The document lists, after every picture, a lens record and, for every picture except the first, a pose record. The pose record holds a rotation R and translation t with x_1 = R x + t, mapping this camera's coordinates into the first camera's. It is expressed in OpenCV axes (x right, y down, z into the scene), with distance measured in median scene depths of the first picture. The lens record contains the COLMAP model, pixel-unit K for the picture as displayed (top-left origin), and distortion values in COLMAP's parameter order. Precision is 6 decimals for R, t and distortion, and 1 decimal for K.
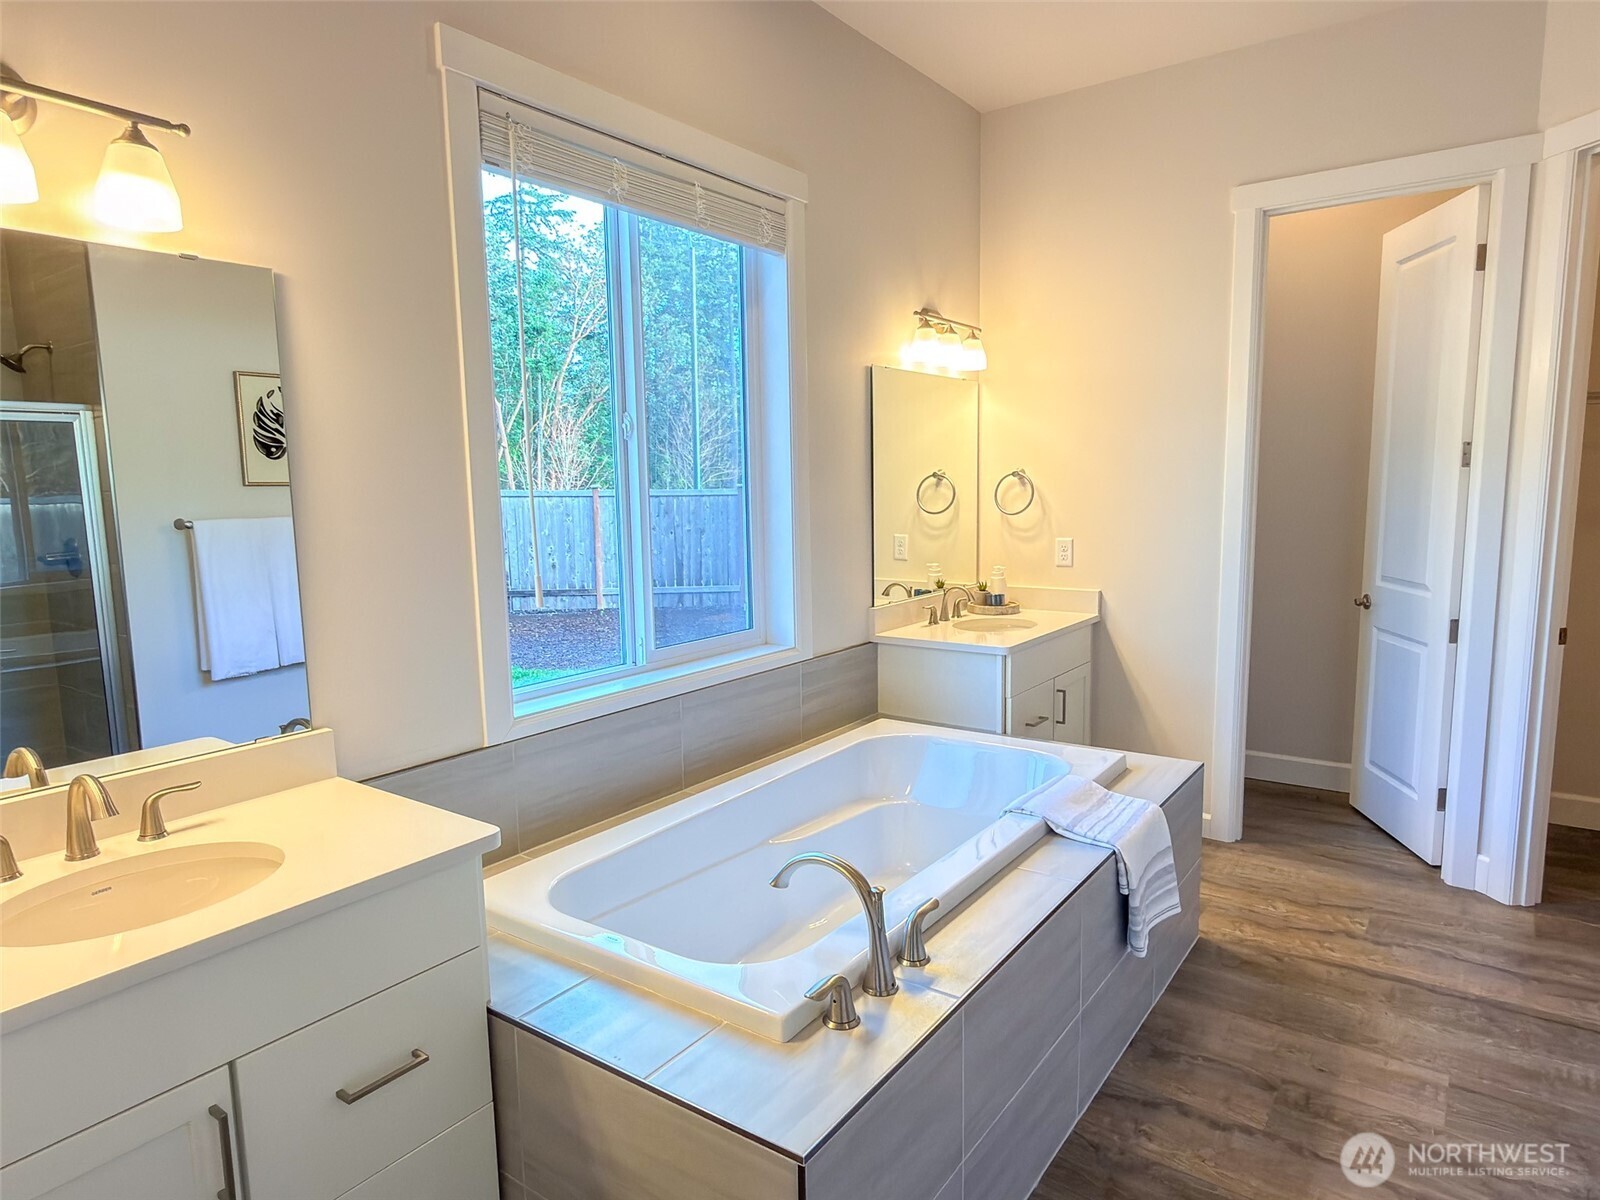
lens RADIAL K [[969.6, 0, 800.6], [0, 969.6, 607.2], [0, 0, 1]] dist [0.002300, -0.001172]
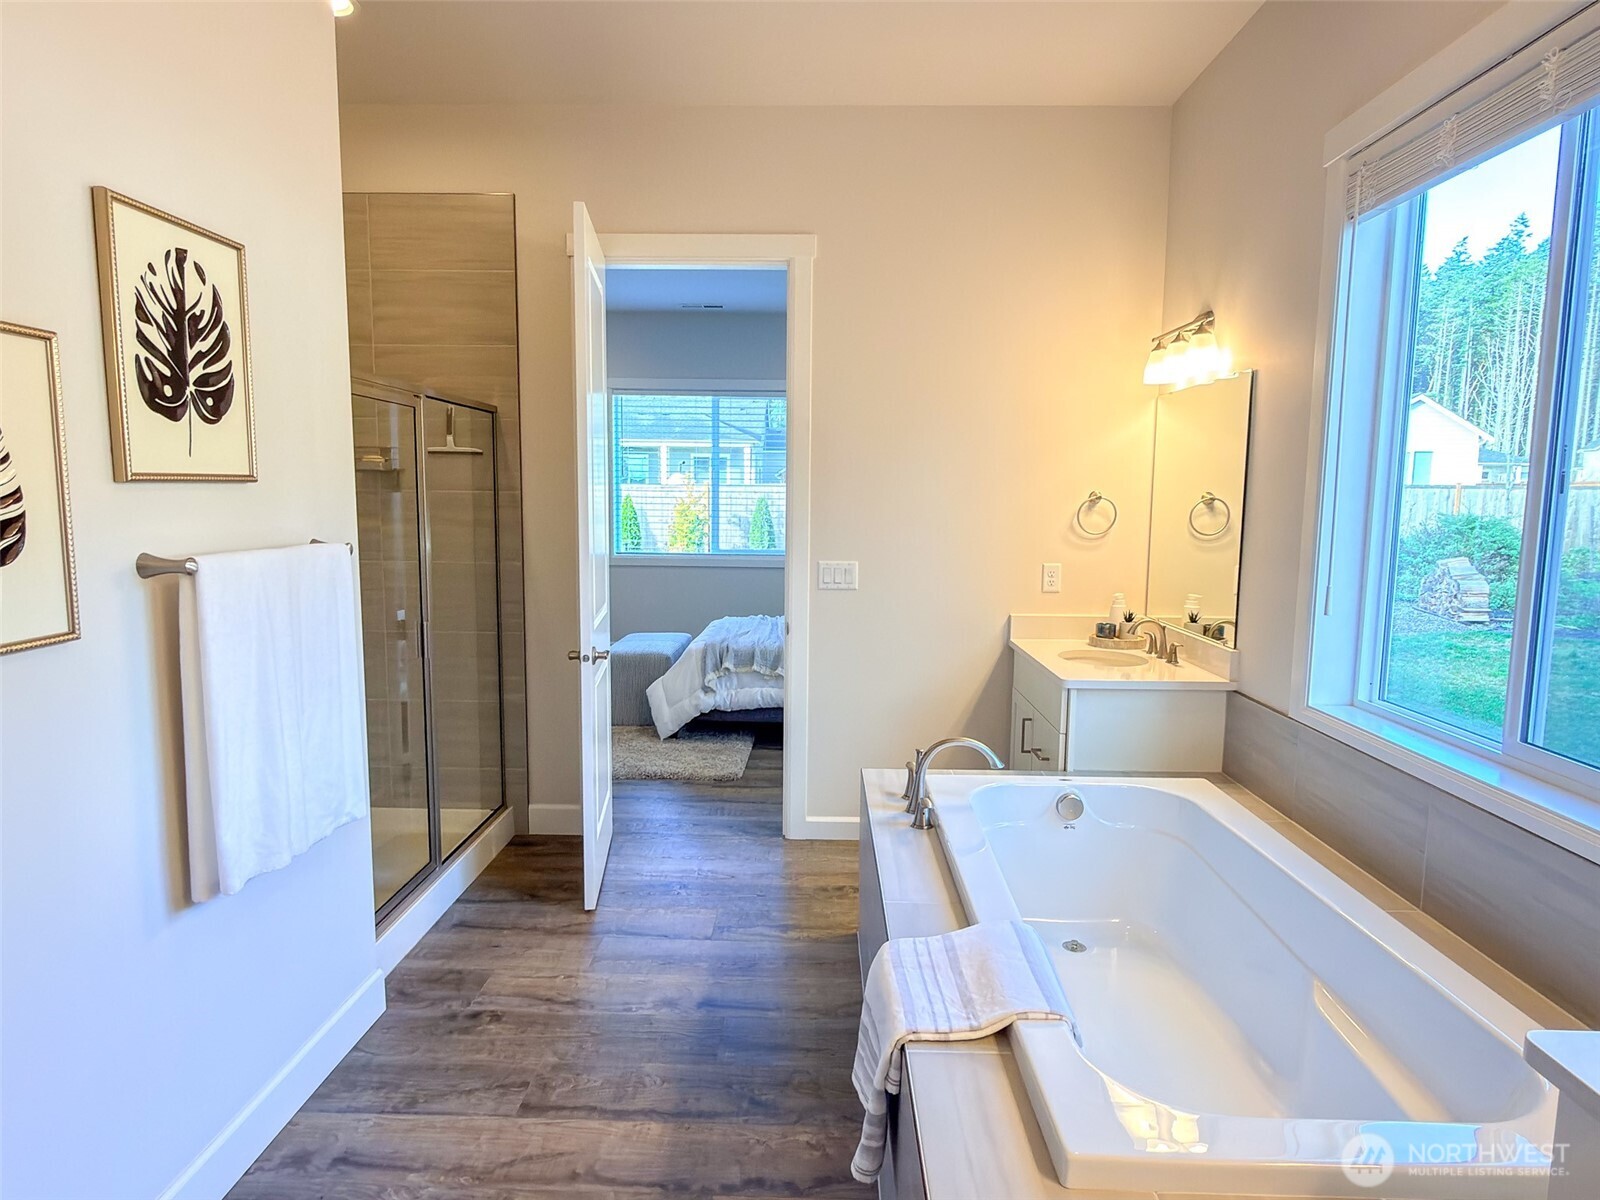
lens RADIAL K [[969.6, 0, 800.6], [0, 969.6, 607.2], [0, 0, 1]] dist [0.002300, -0.001172]
pose [[-0.821176, 0.077317, -0.565413, 0.741574], [-0.070760, 0.969339, 0.235319, -0.199228], [0.566270, 0.233247, -0.790527, 1.374794]]
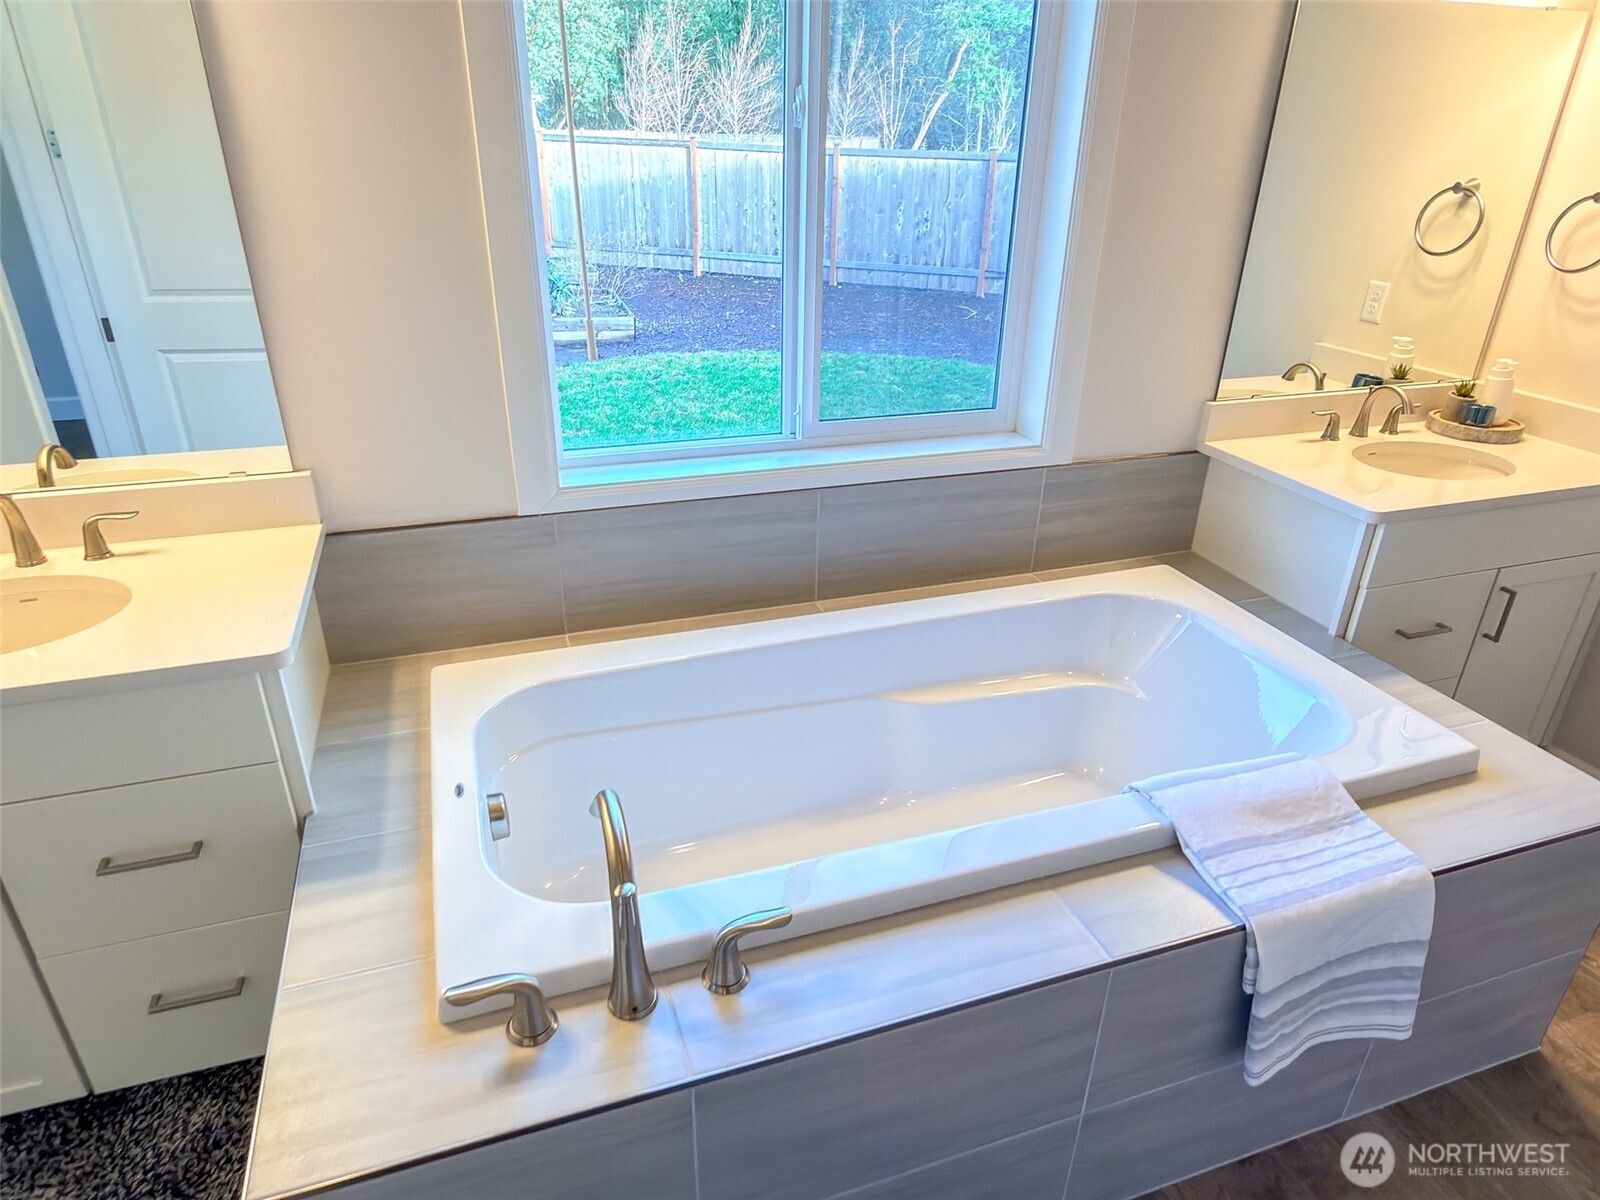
lens RADIAL K [[969.6, 0, 800.6], [0, 969.6, 607.2], [0, 0, 1]] dist [0.002300, -0.001172]
pose [[0.816746, 0.279669, -0.504689, 0.307260], [-0.106642, 0.932780, 0.344310, -0.094895], [0.567057, -0.227393, 0.791669, 0.371523]]
